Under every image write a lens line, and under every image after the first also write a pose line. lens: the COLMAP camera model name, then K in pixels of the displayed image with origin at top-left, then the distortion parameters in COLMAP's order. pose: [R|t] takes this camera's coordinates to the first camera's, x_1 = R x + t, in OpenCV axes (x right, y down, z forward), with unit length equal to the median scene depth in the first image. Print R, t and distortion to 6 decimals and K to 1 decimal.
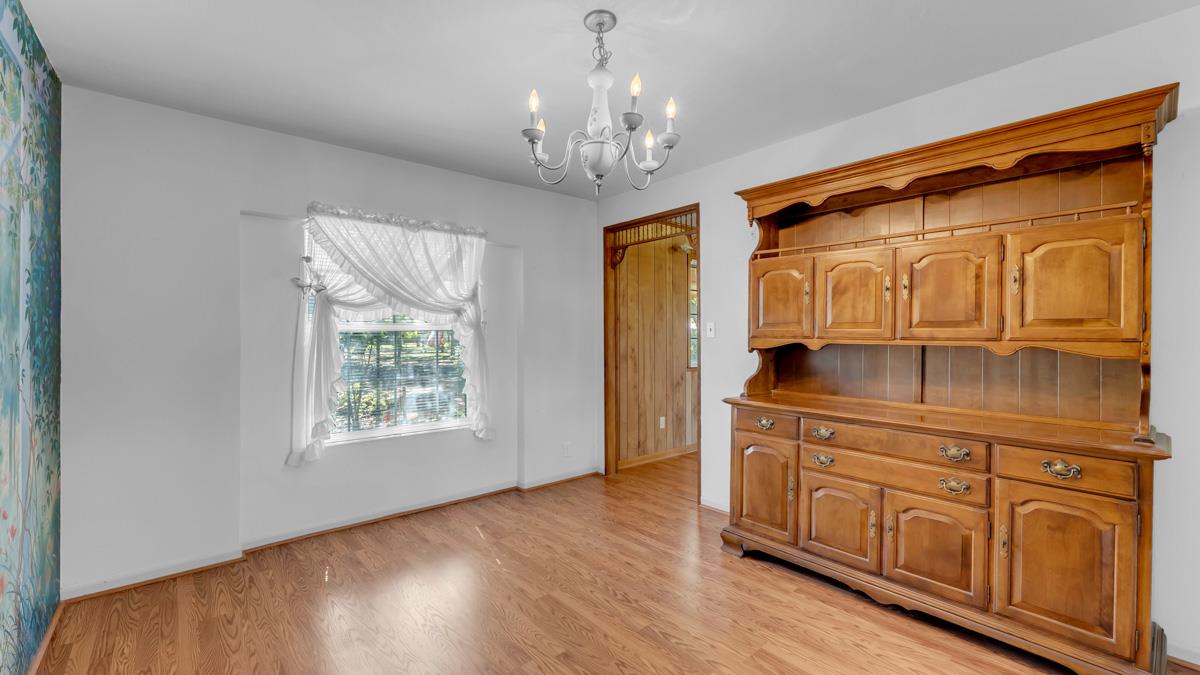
lens RADIAL K [[491.6, 0, 599.7], [0, 491.6, 337.9], [0, 0, 1]] dist [0.002290, -0.001215]
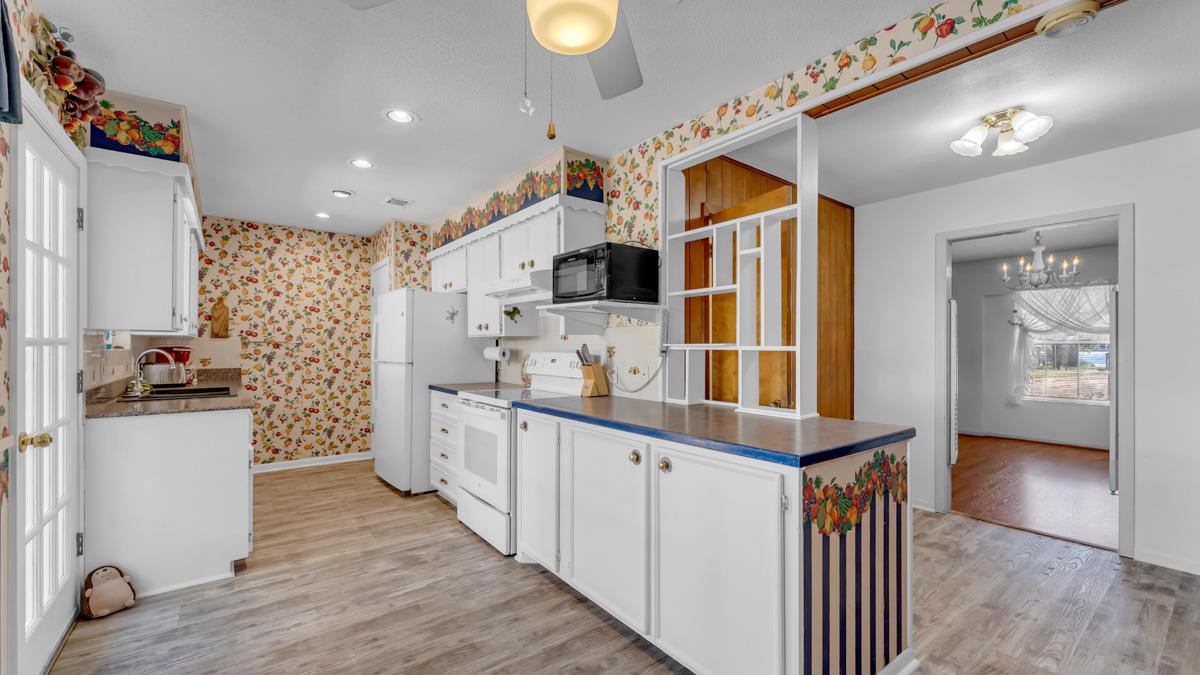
lens RADIAL K [[491.6, 0, 595.8], [0, 491.6, 347.4], [0, 0, 1]] dist [0.002290, -0.001215]
pose [[-0.058959, 0.005716, -0.998244, 1.572201], [-0.009534, 0.999935, 0.006288, 0.001424], [0.998215, 0.009888, -0.058901, -0.666910]]
